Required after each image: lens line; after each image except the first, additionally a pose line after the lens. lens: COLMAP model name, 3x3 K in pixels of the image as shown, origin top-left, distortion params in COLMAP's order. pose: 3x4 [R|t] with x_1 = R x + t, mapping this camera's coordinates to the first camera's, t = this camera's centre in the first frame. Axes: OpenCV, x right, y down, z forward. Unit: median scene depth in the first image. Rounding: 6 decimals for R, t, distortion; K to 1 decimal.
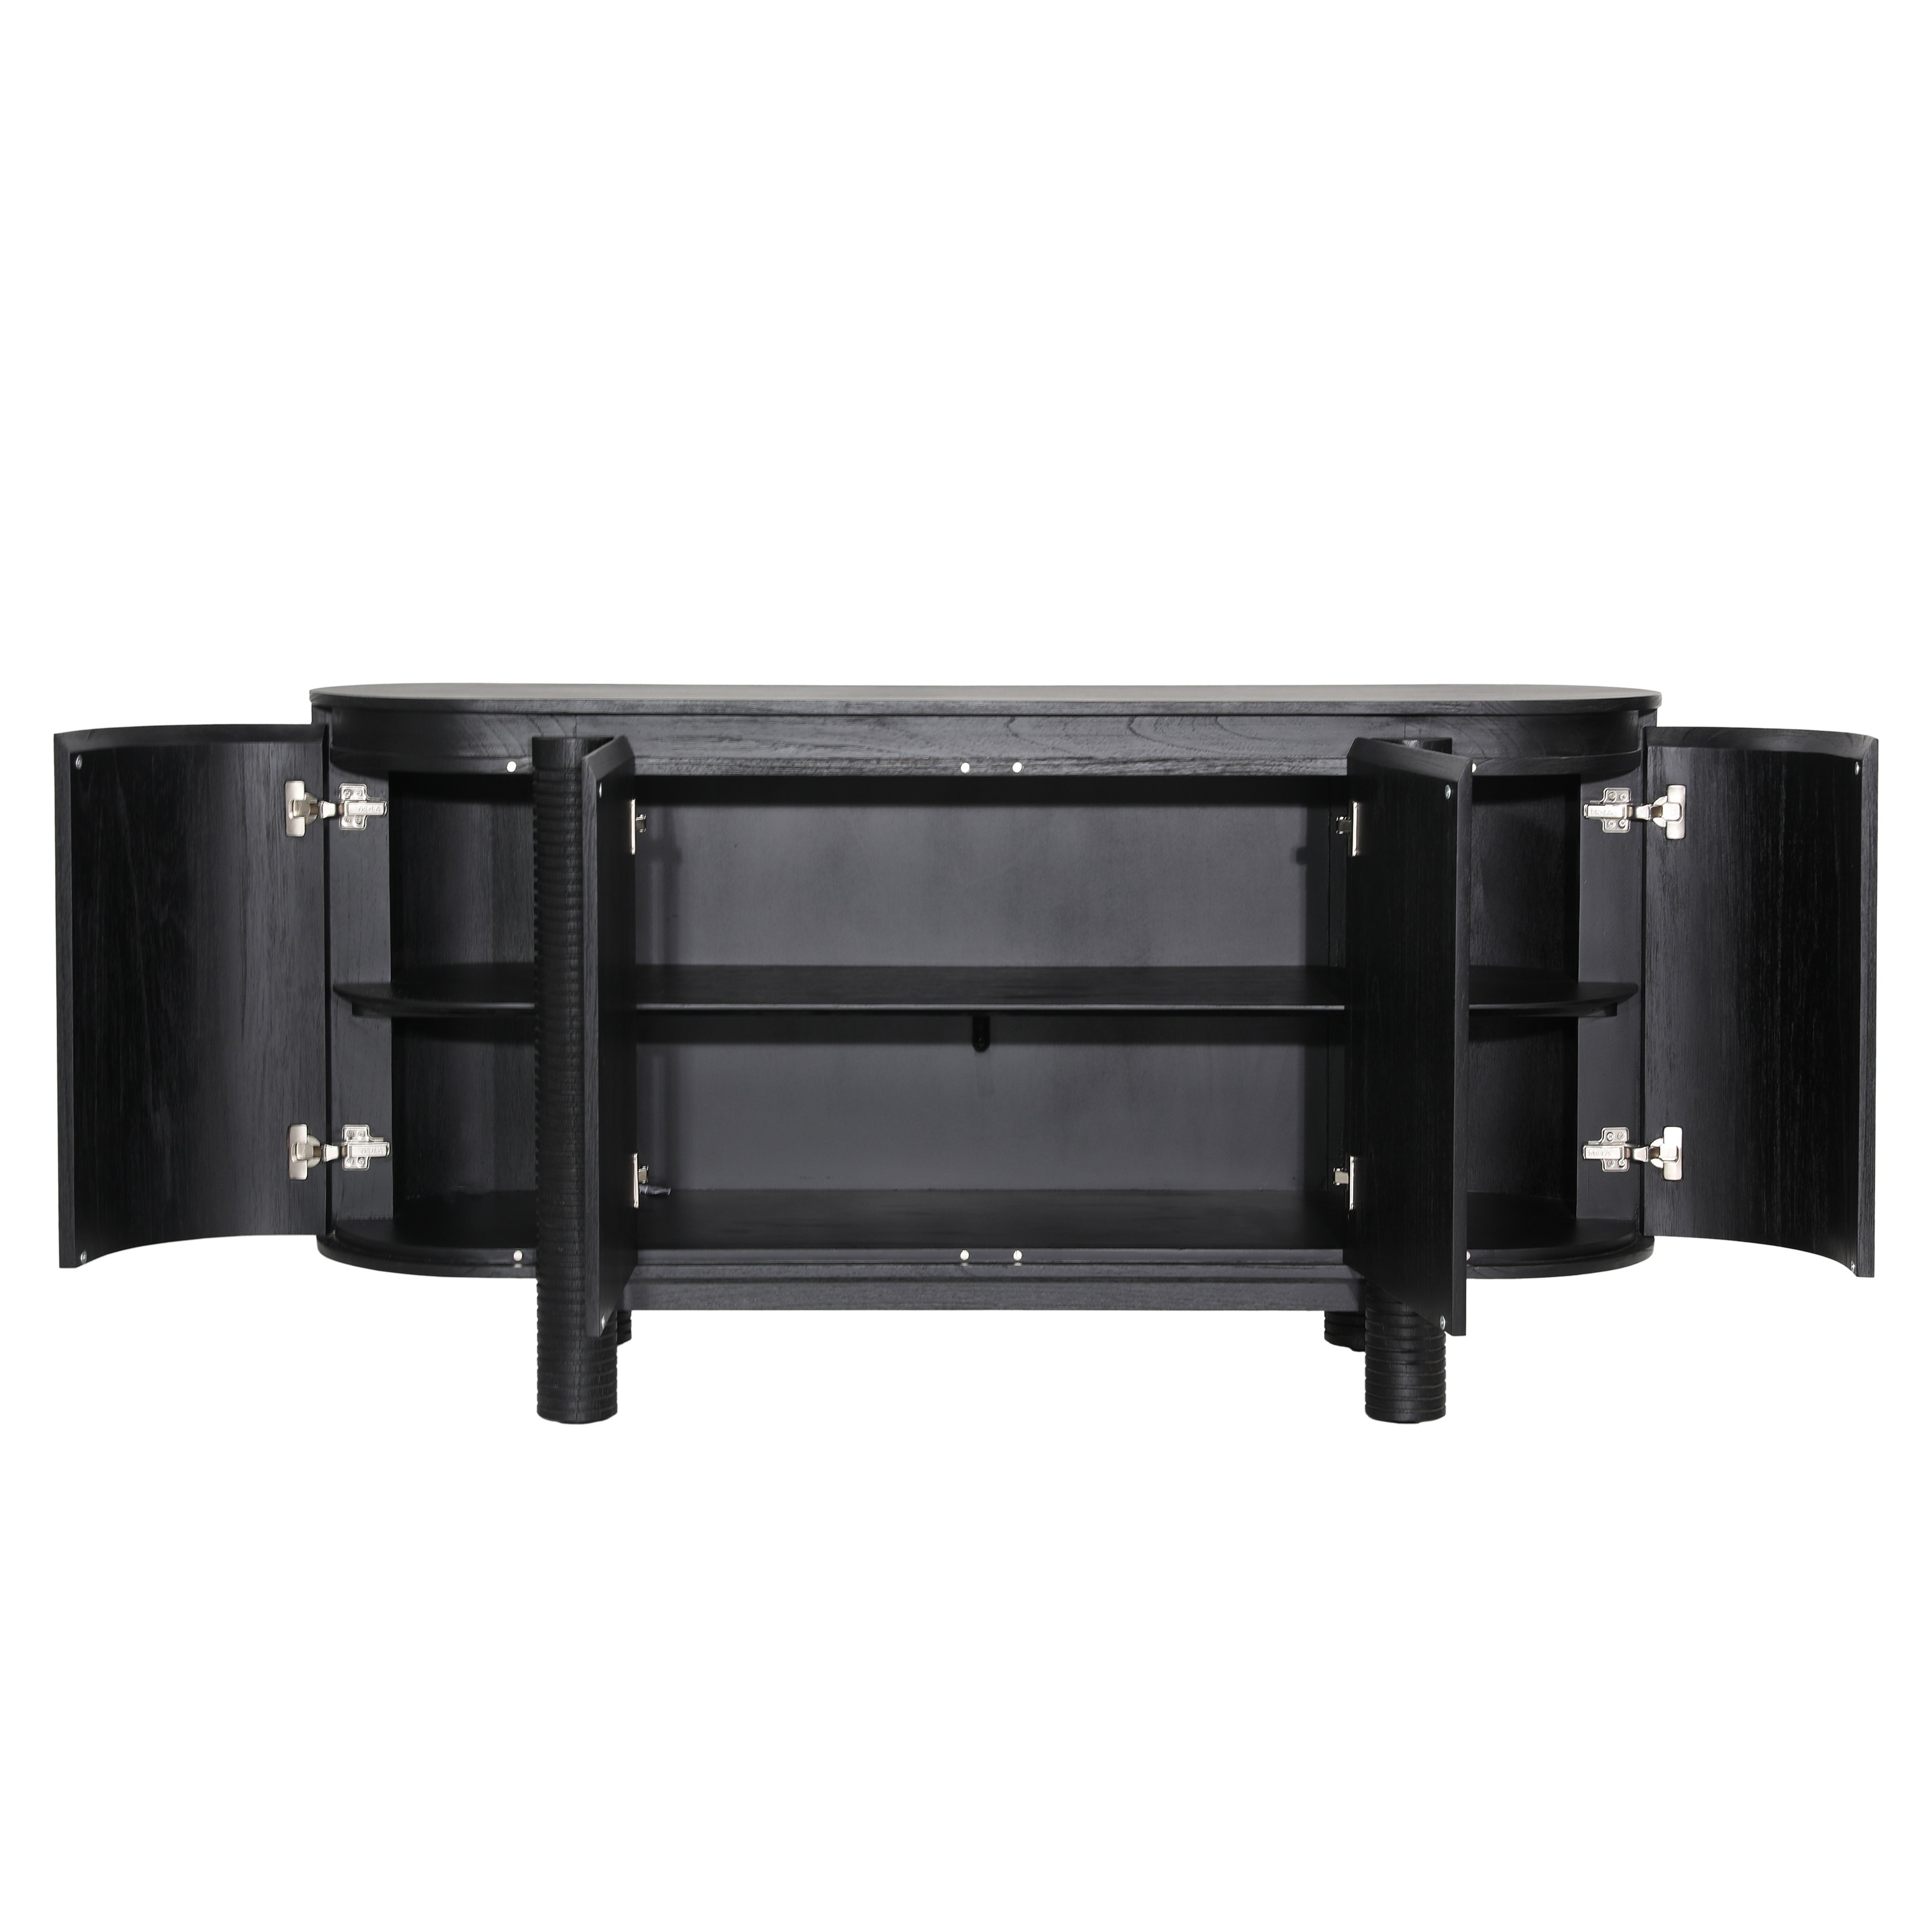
lens RADIAL K [[7766.6, 0, 966.0], [0, 7766.6, 966.0], [0, 0, 1]] dist [0.004428, 0.028906]
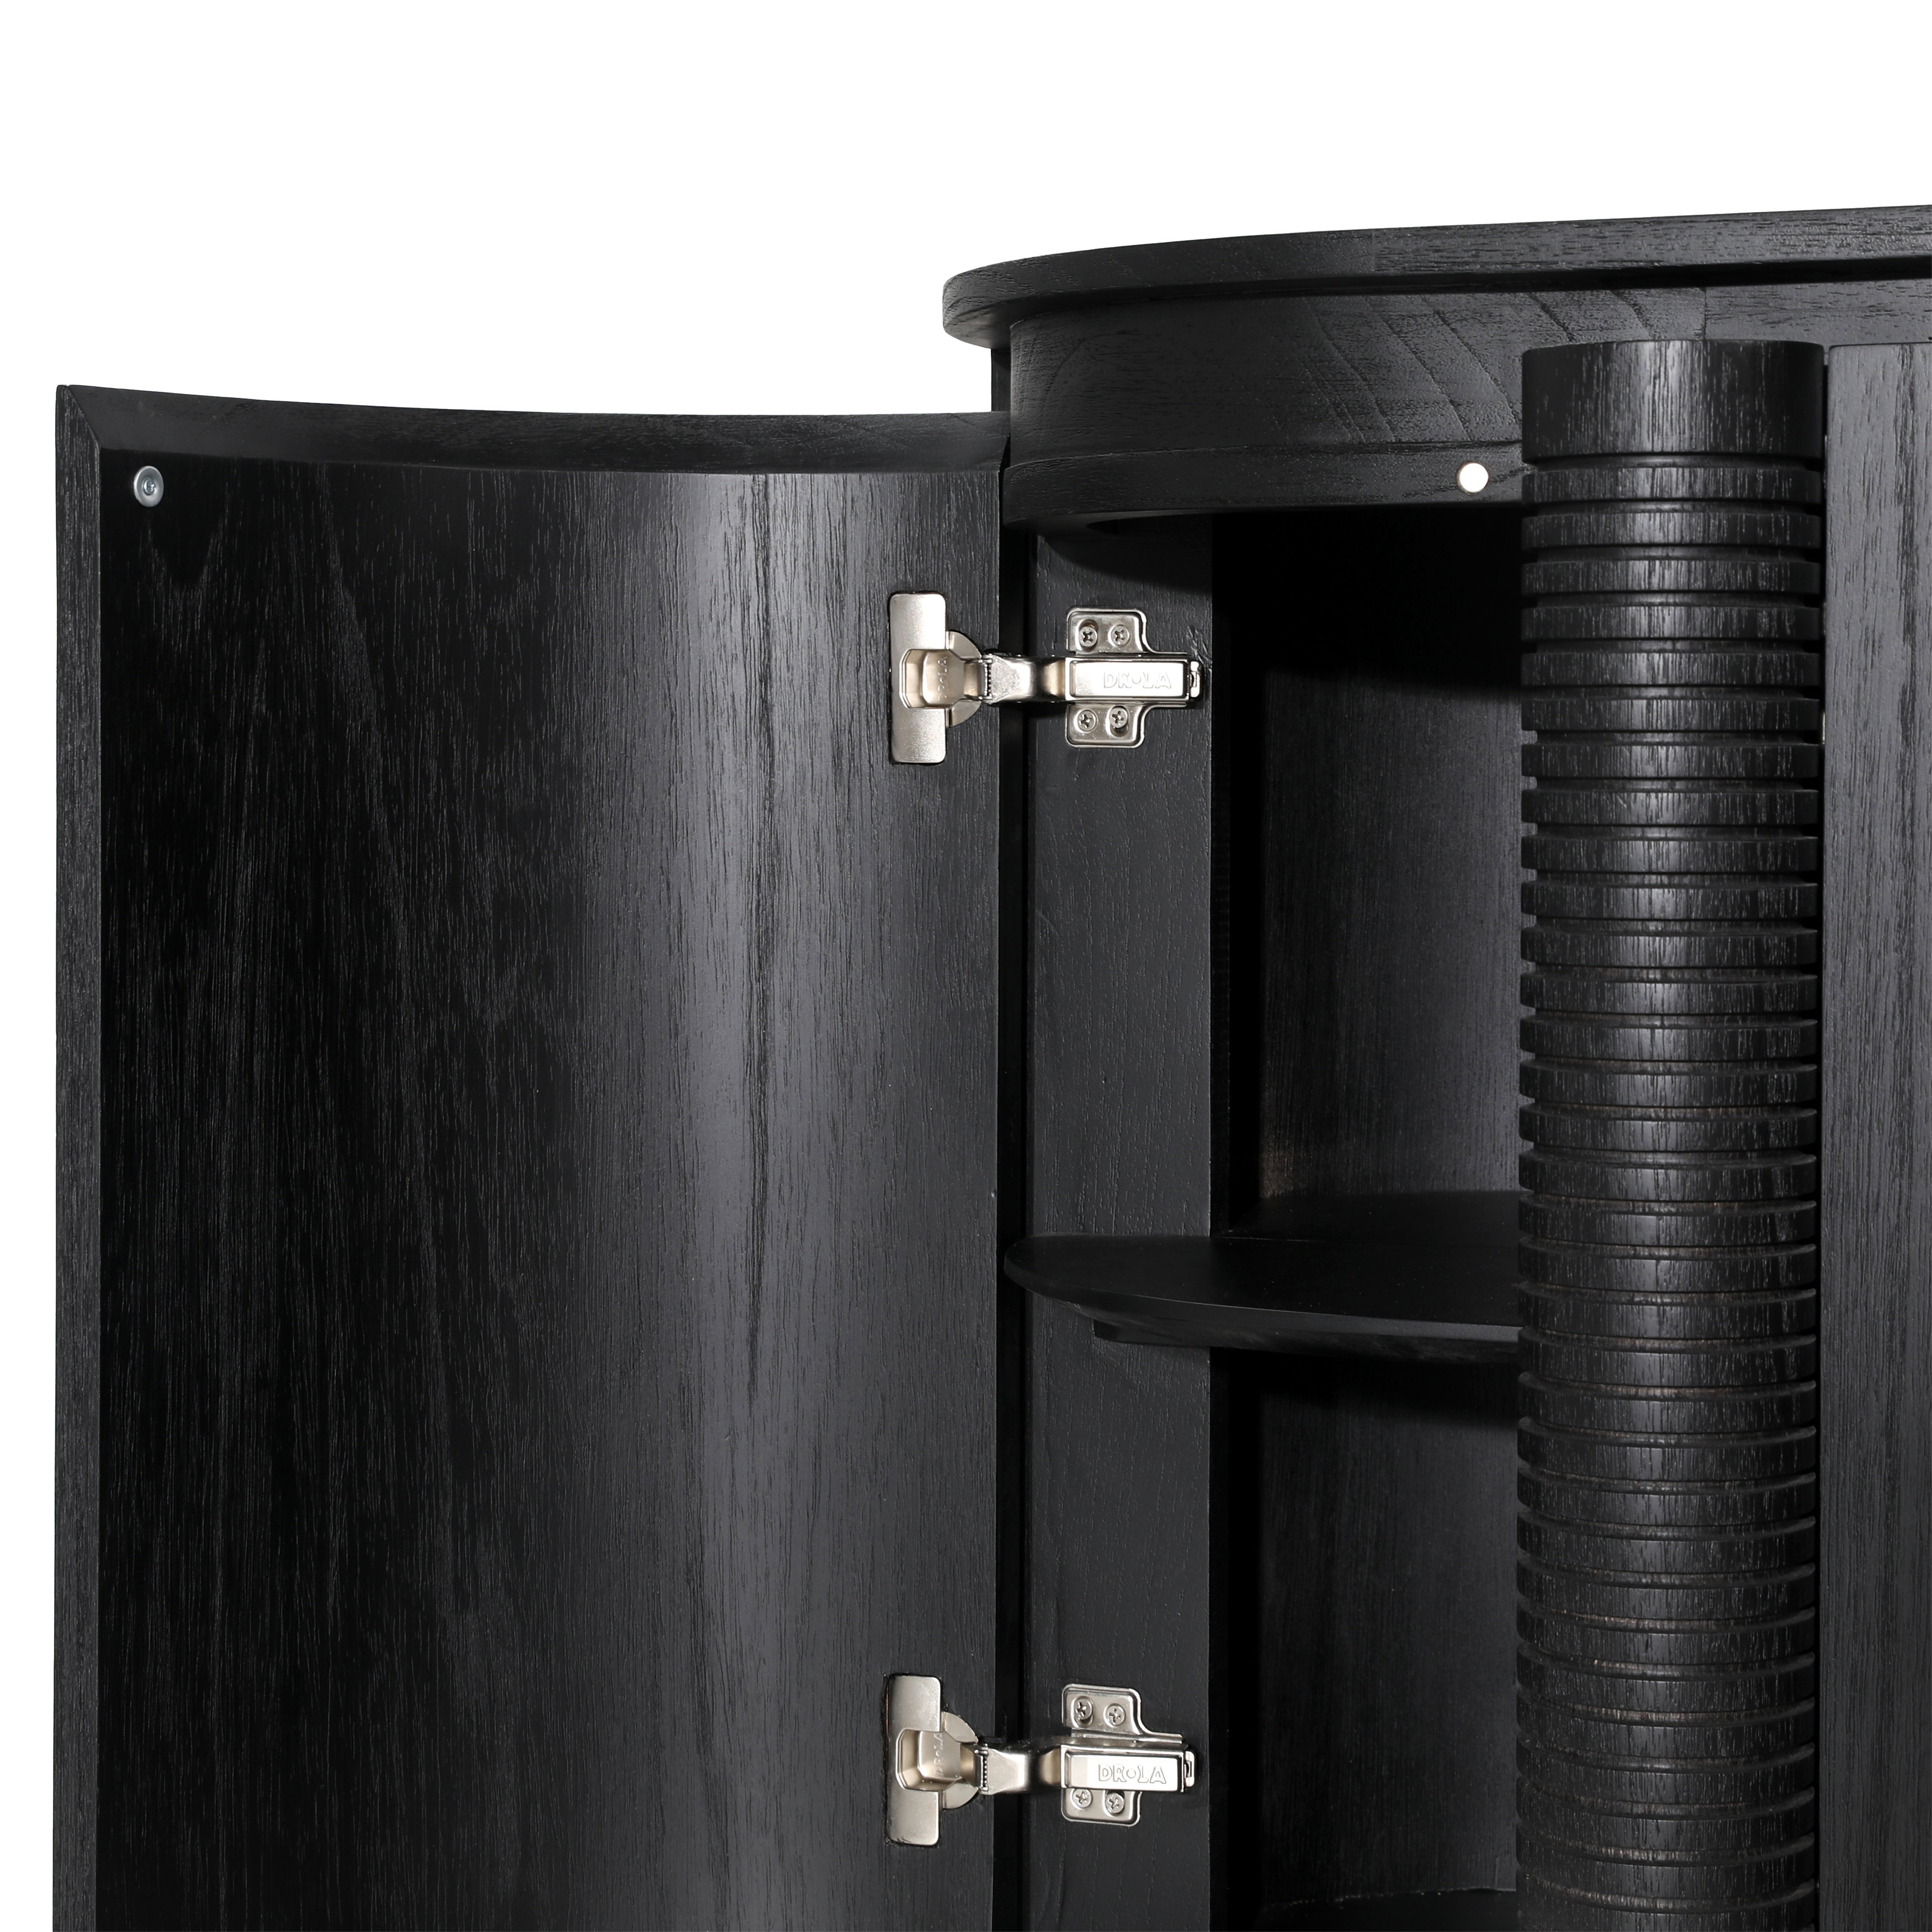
lens RADIAL K [[5835.9, 0, 966.0], [0, 5835.9, 966.0], [0, 0, 1]] dist [-0.008203, -0.367437]
pose [[0.948303, 0.024963, -0.316382, -0.009030], [-0.038698, 0.998558, -0.037204, 0.000225], [0.314997, 0.047524, 0.947902, 0.775840]]
